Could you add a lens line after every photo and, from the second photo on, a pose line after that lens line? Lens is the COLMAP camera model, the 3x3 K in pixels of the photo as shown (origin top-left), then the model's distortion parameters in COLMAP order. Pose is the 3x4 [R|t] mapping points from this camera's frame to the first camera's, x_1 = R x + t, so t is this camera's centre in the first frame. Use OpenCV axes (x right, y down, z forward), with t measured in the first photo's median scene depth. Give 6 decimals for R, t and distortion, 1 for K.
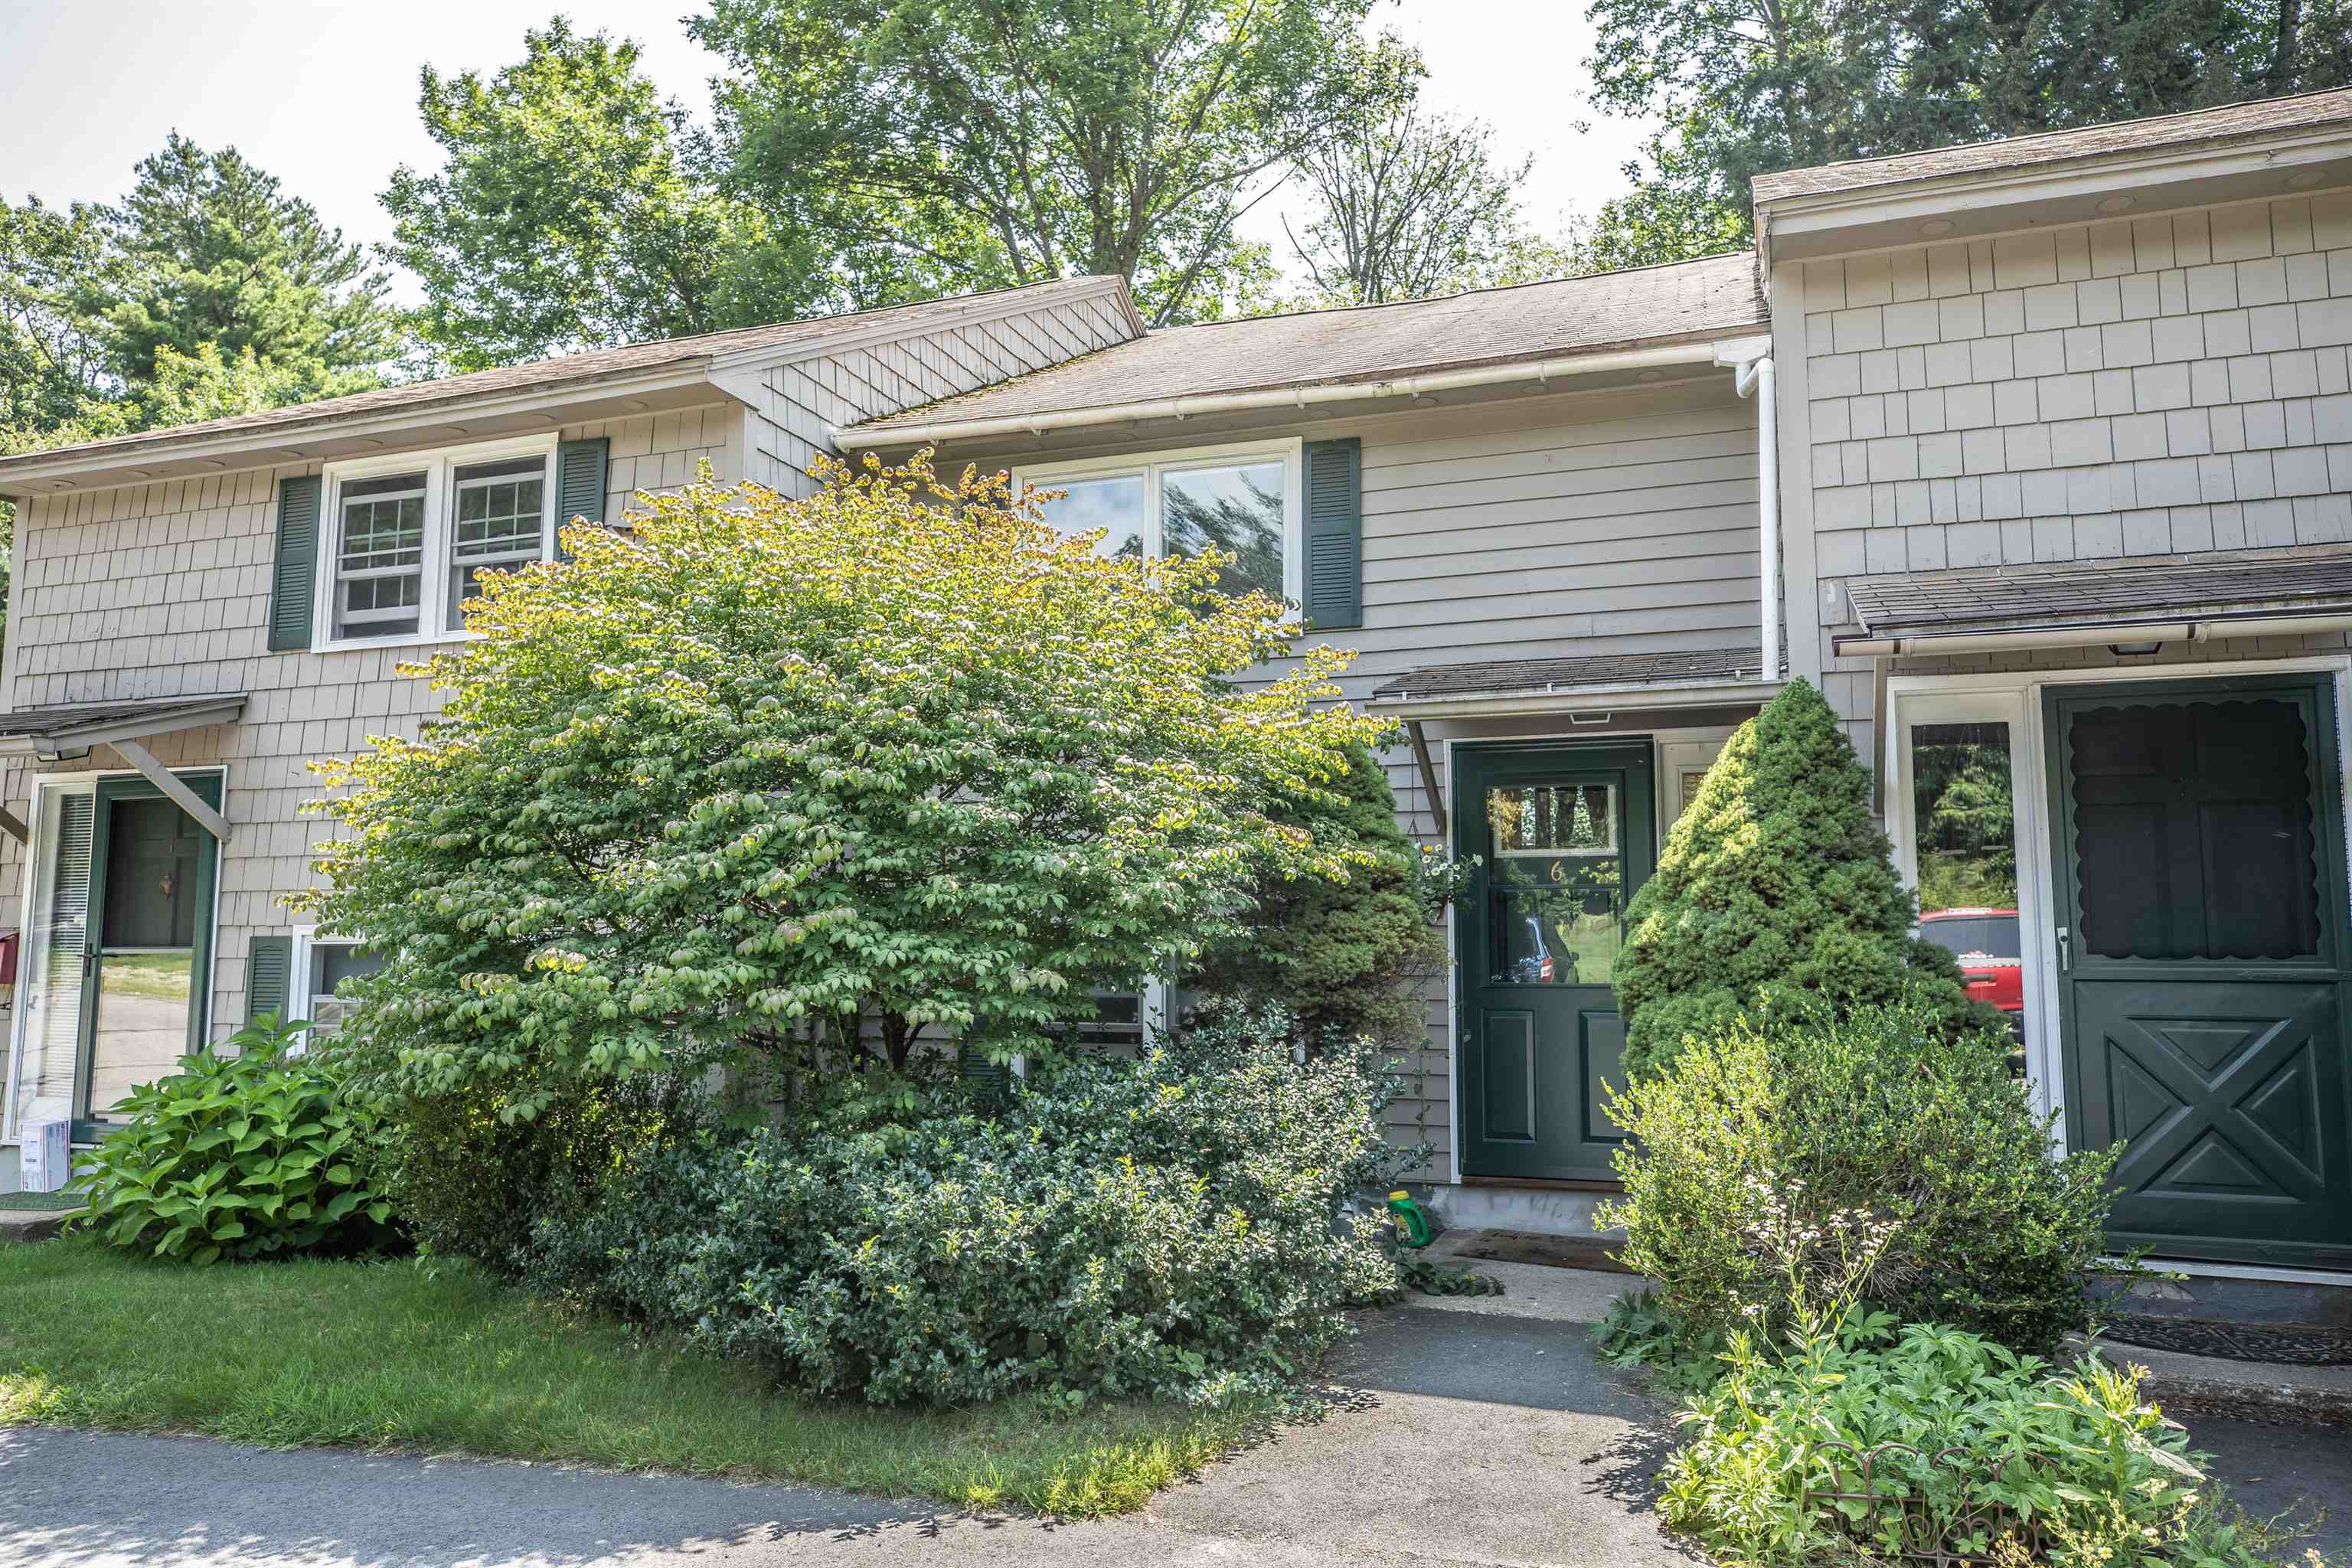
lens RADIAL K [[1600.0, 0, 1176.5], [0, 1600.0, 765.7], [0, 0, 1]] dist [0.006420, 0.001694]
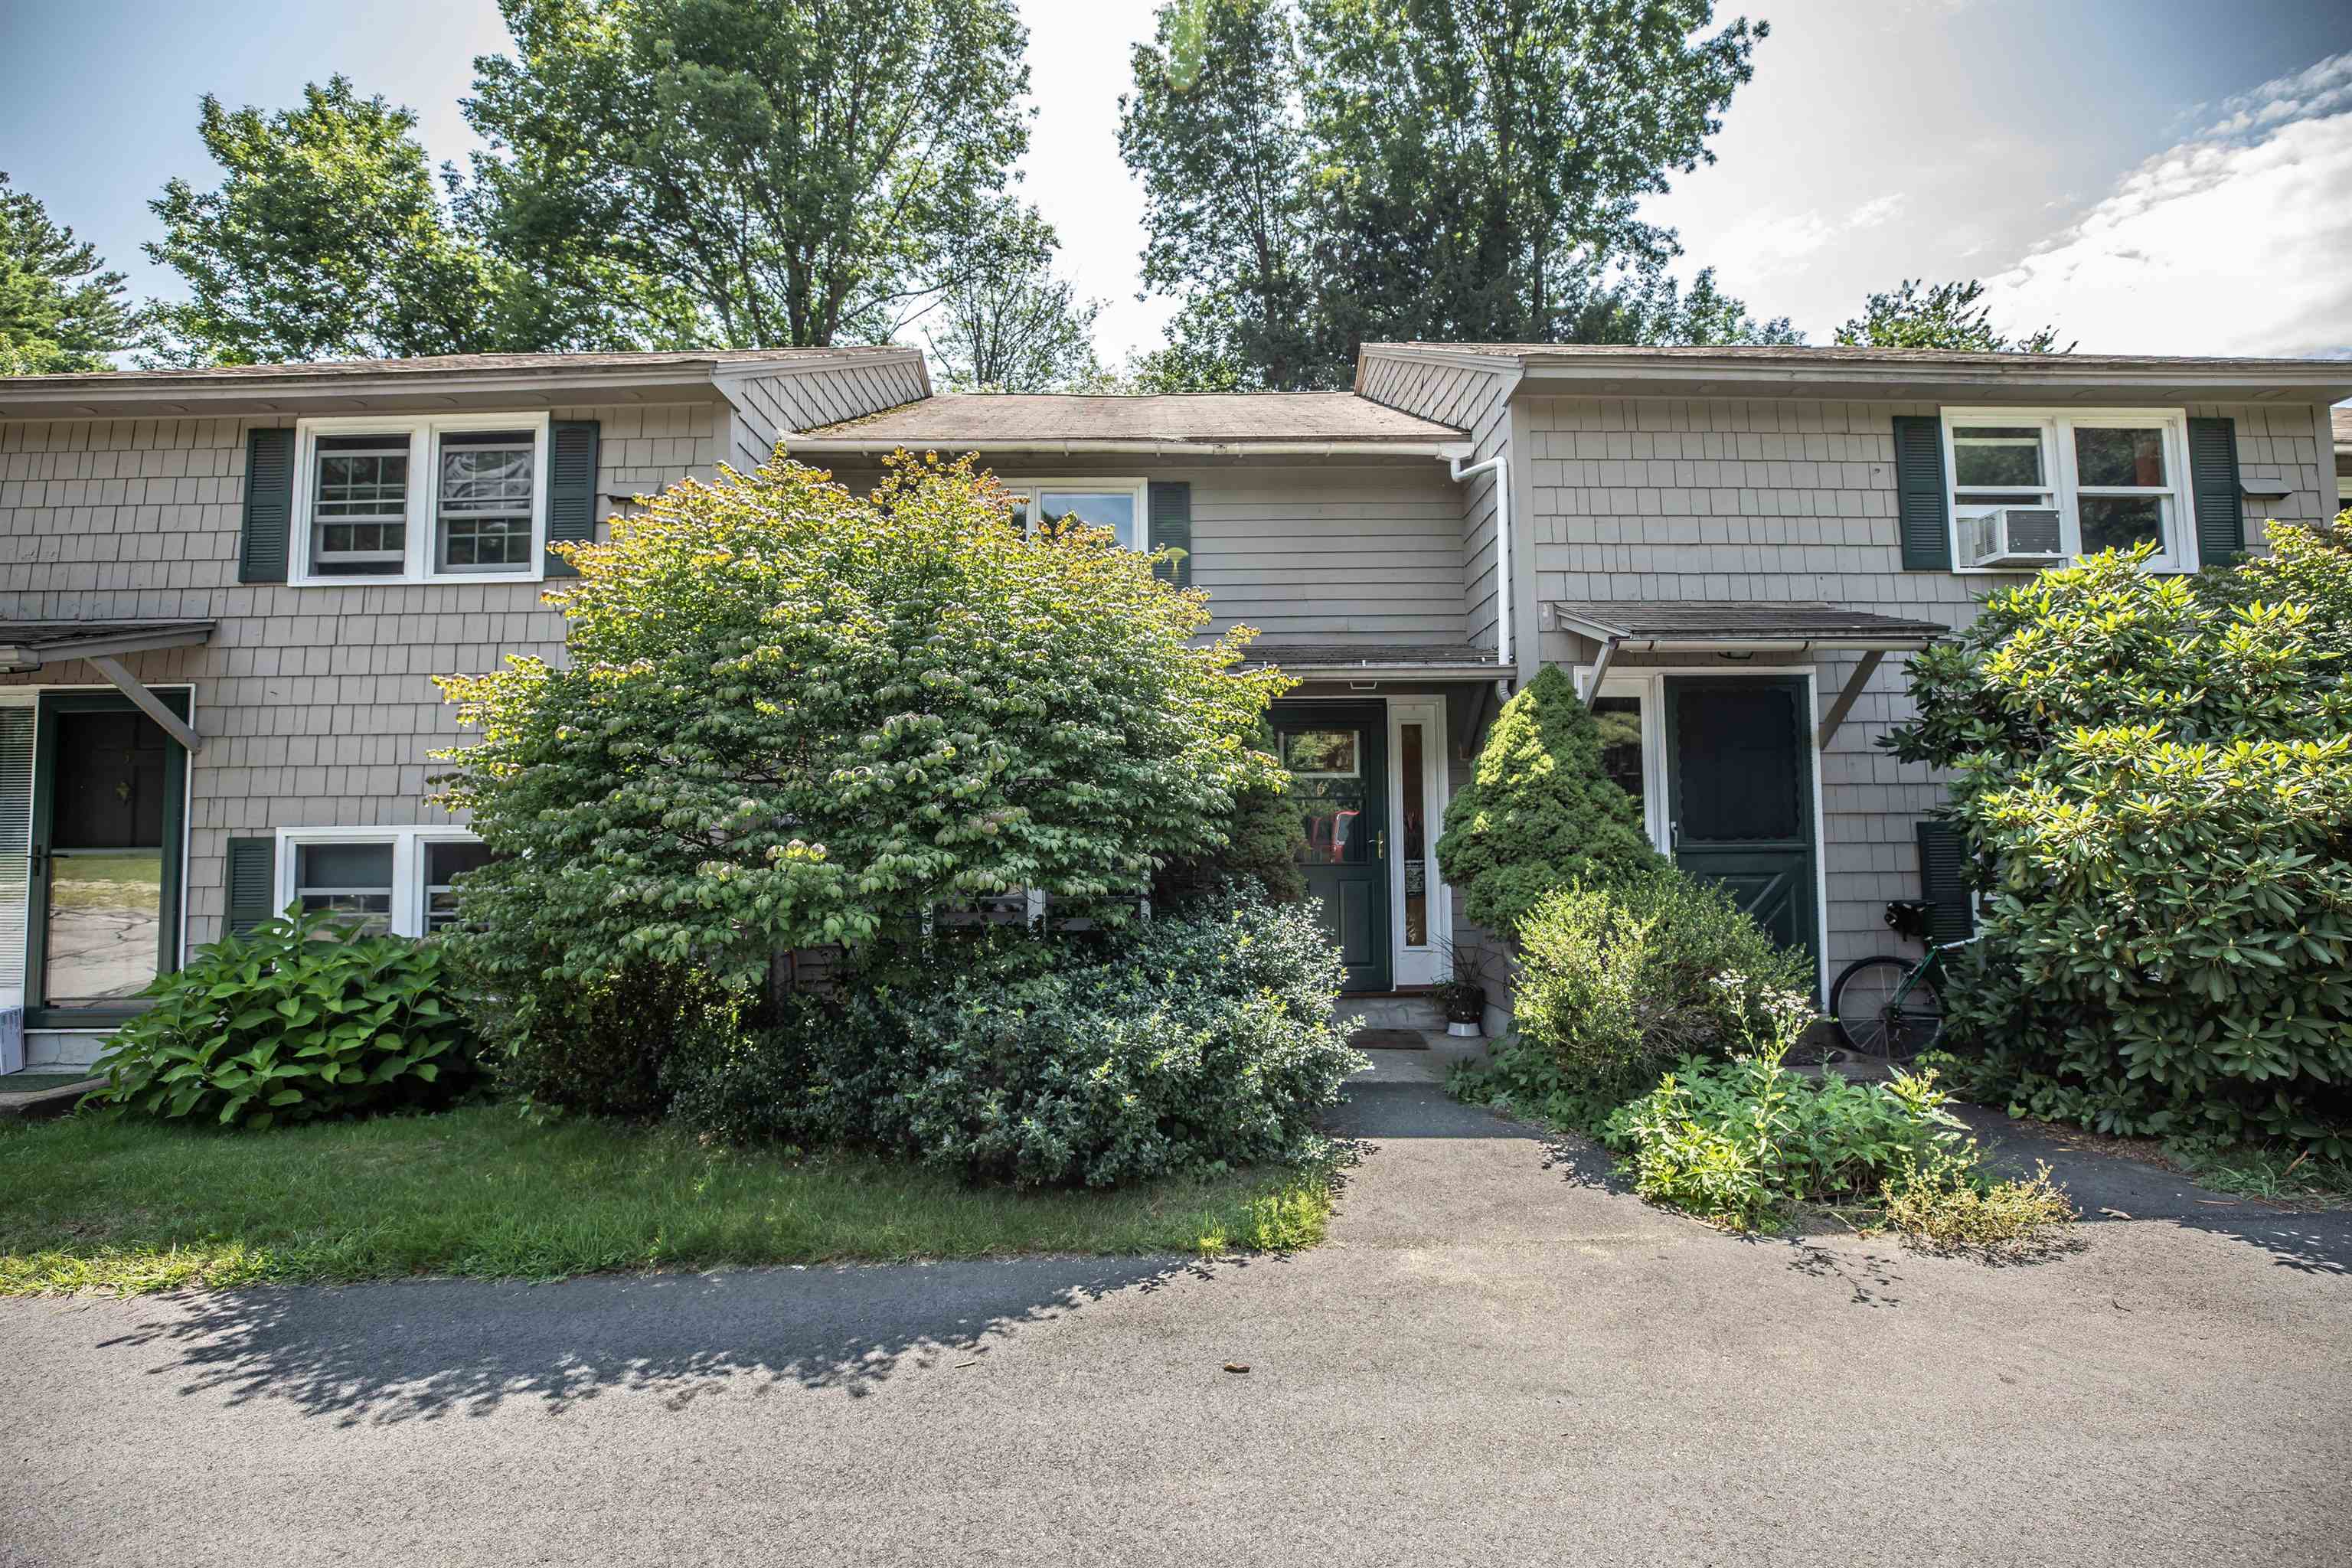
lens RADIAL K [[1085.3, 0, 1180.1], [0, 1085.3, 774.3], [0, 0, 1]] dist [-0.040570, 0.010954]
pose [[0.940424, 0.012439, 0.339776, -0.205765], [-0.027973, 0.998773, 0.040857, 0.013752], [-0.338851, -0.047927, 0.939618, 0.084734]]
